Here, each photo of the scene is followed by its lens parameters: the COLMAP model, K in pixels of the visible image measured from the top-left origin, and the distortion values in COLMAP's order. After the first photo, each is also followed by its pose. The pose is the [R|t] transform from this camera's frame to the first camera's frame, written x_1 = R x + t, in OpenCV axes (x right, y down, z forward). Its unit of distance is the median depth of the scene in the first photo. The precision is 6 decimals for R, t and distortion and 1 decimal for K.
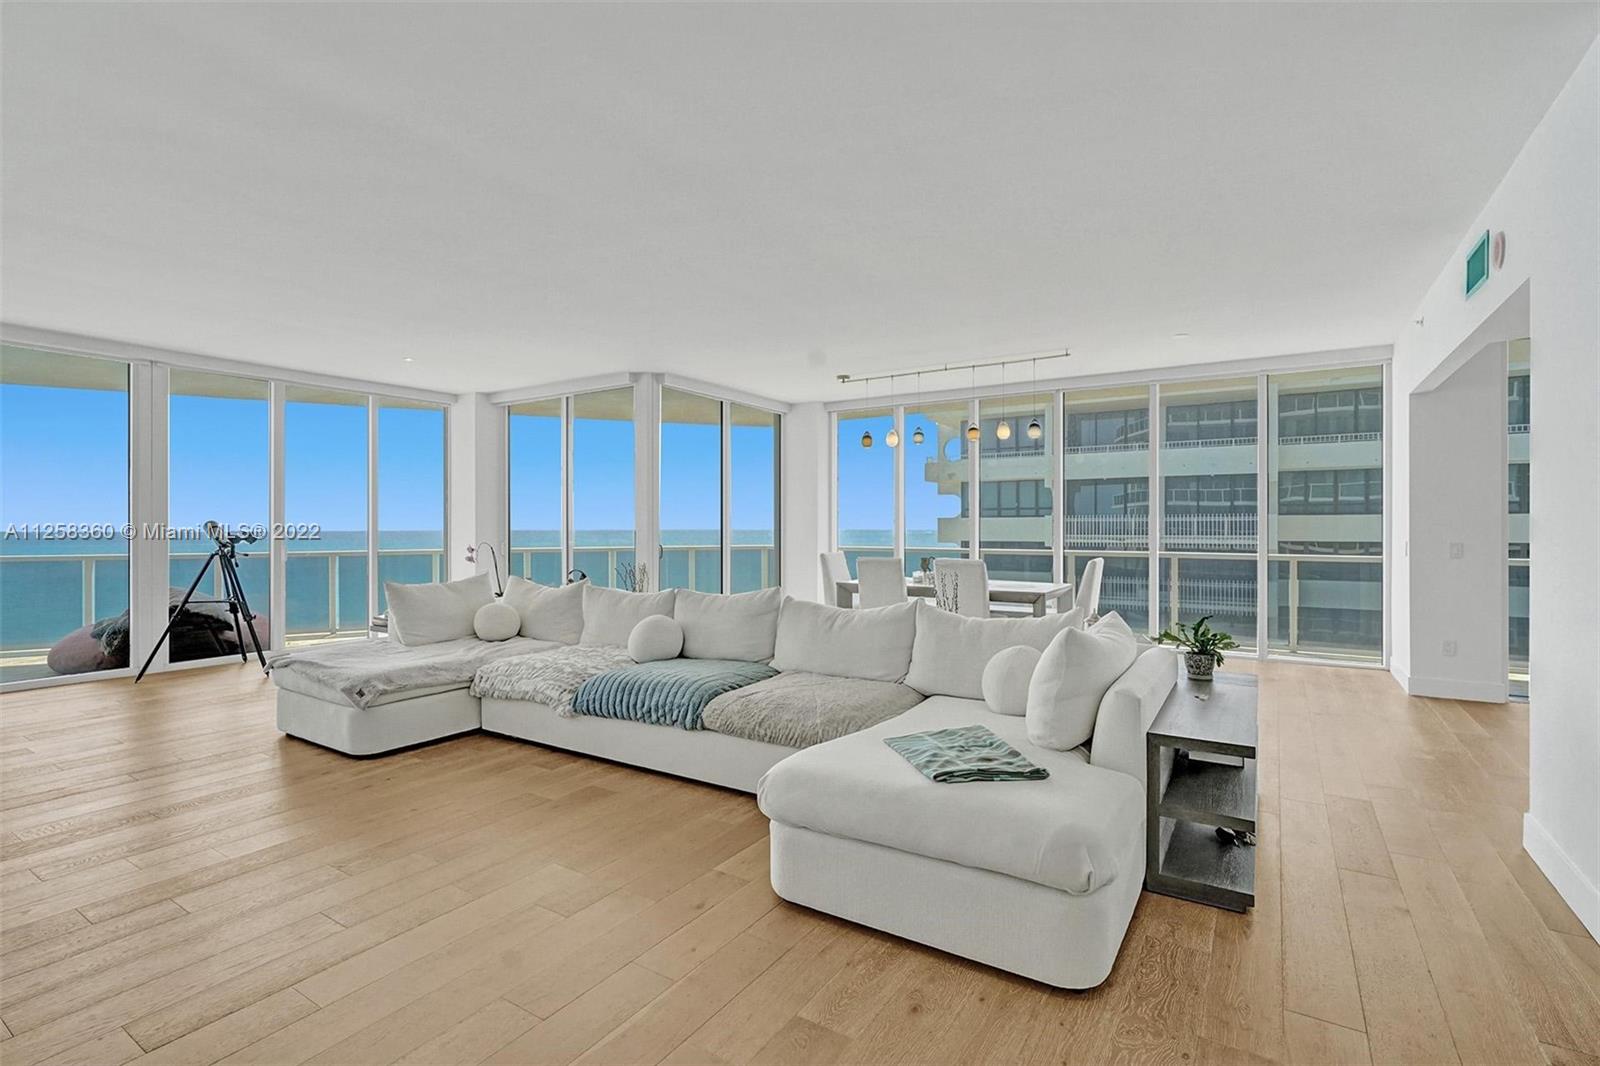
lens RADIAL K [[732.6, 0, 801.6], [0, 732.6, 531.2], [0, 0, 1]] dist [-0.000208, 0.000261]
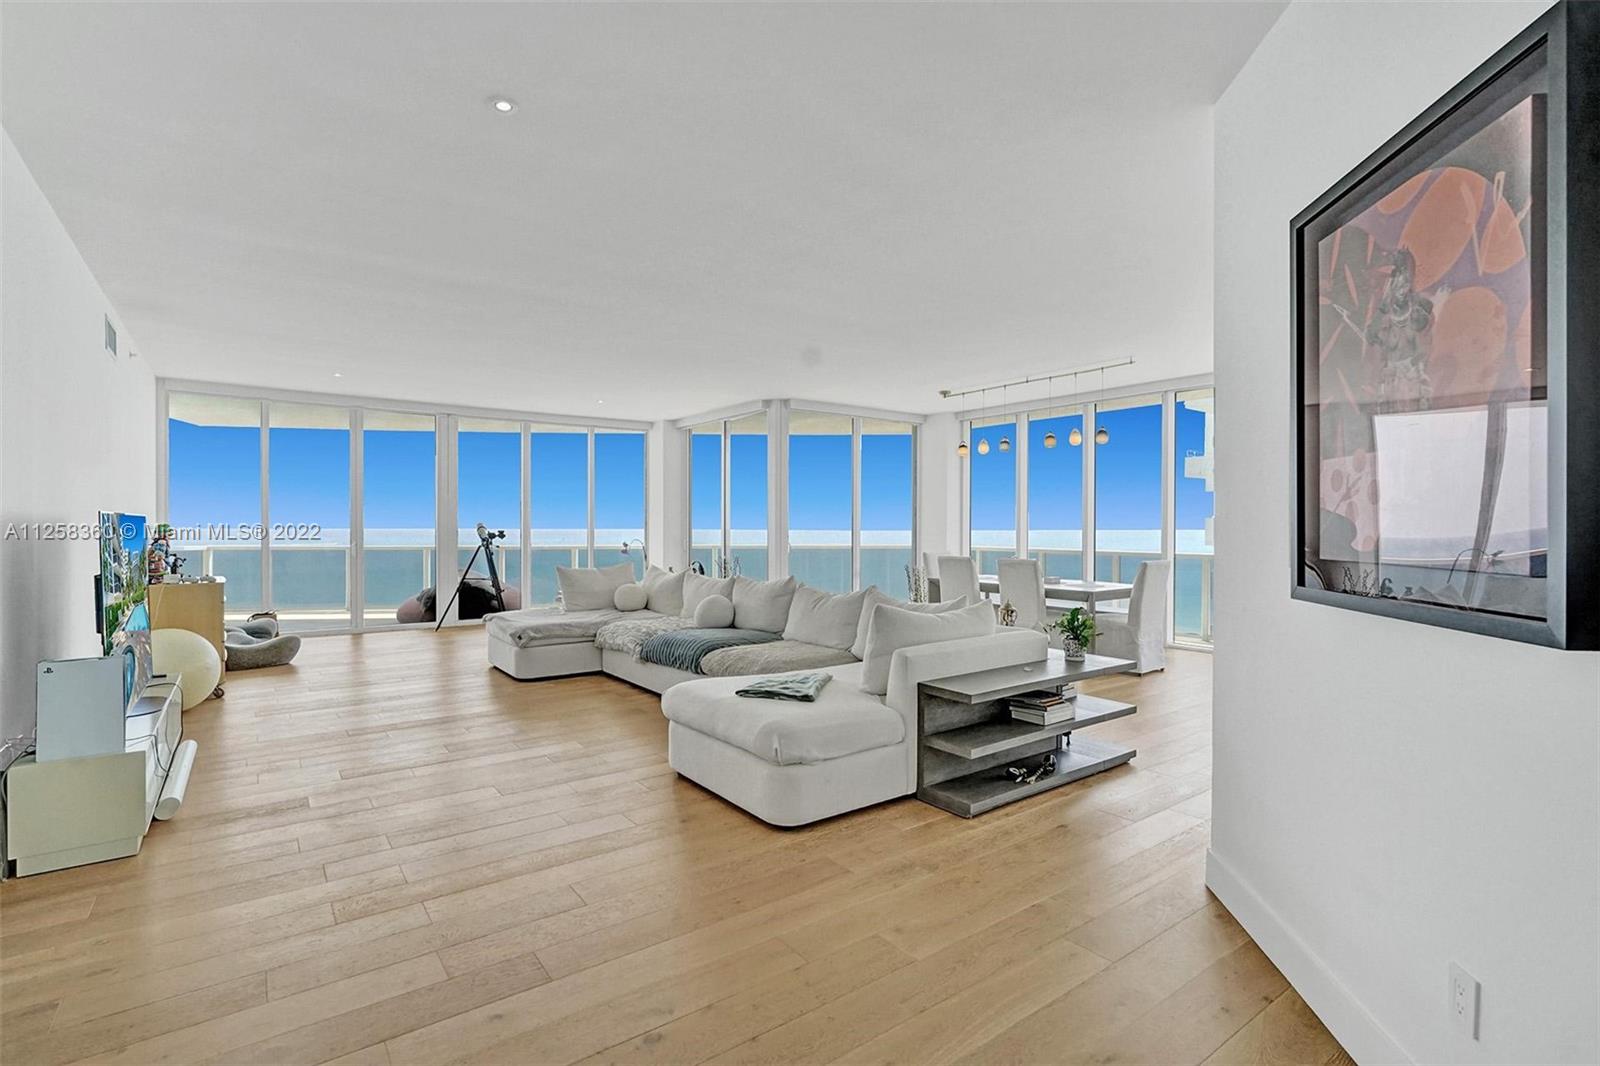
lens RADIAL K [[746.6, 0, 806.8], [0, 746.6, 535.2], [0, 0, 1]] dist [-0.001497, -0.000235]
pose [[0.936062, 0.006773, -0.351770, 0.346196], [-0.004817, 0.999968, 0.006434, -0.002673], [0.351802, -0.004328, 0.936064, -0.165891]]
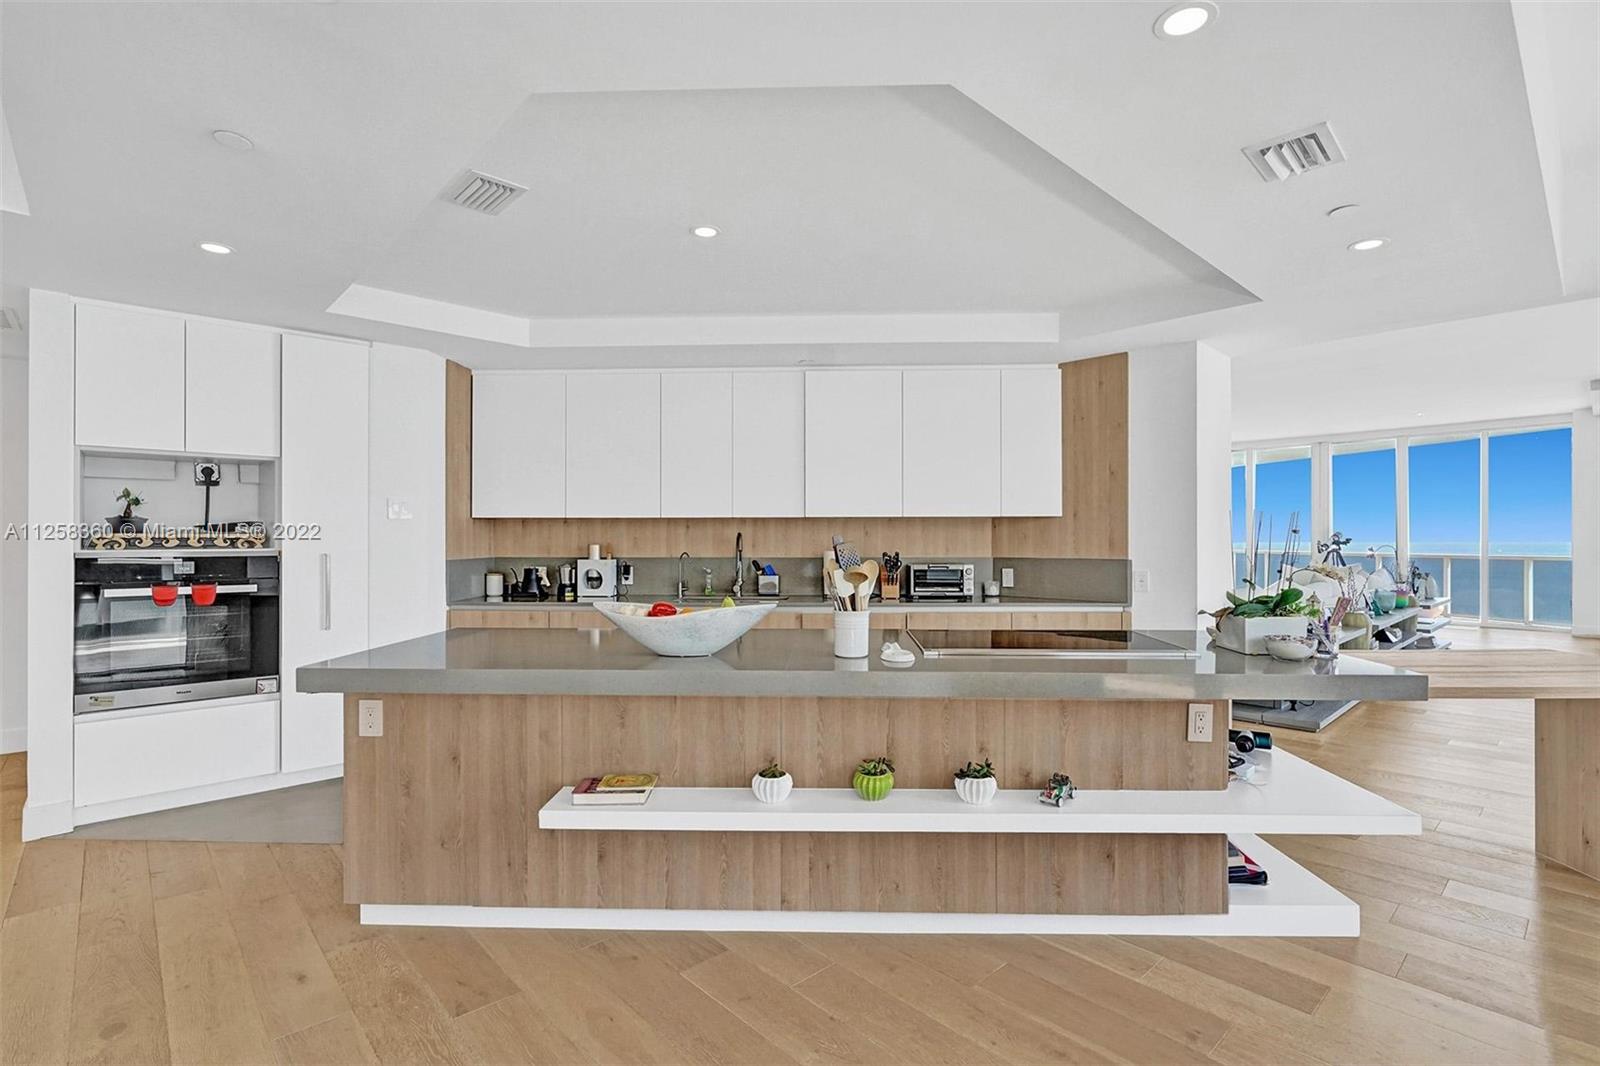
lens RADIAL K [[757.5, 0, 802.9], [0, 757.5, 536.8], [0, 0, 1]] dist [-0.001863, 0.000225]
pose [[-0.249053, -0.000124, -0.968490, 1.338478], [0.000600, 1.000000, -0.000283, -0.001549], [0.968490, -0.000652, -0.249052, 0.273467]]
